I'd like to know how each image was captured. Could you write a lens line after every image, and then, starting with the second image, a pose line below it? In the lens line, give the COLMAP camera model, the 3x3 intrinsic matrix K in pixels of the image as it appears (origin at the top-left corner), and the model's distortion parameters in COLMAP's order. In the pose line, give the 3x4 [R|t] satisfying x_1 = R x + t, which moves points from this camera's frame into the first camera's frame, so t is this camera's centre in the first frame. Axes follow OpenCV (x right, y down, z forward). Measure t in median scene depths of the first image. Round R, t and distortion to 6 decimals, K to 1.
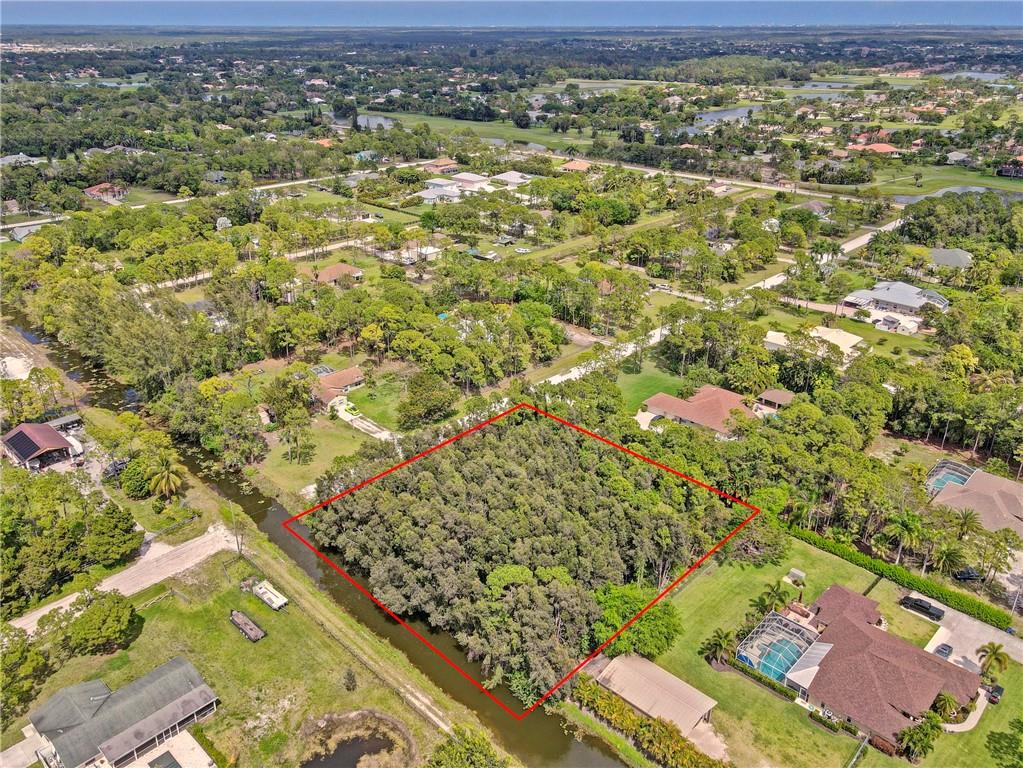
lens RADIAL K [[757.5, 0, 486.0], [0, 757.5, 382.1], [0, 0, 1]] dist [-0.073657, 0.170975]
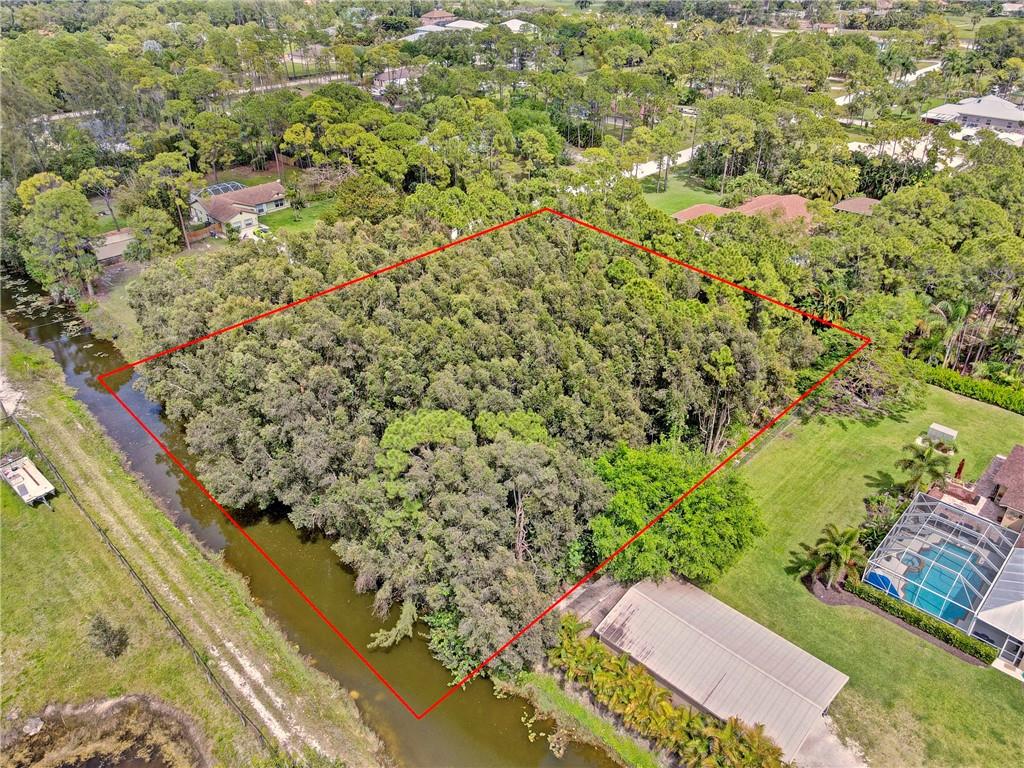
lens RADIAL K [[744.4, 0, 512.0], [0, 744.4, 384.0], [0, 0, 1]] dist [0.001043, 0.000952]
pose [[0.999827, -0.013058, 0.013258, 0.082708], [0.011233, 0.991526, 0.129418, 0.161087], [-0.014836, -0.129247, 0.991501, 0.504324]]
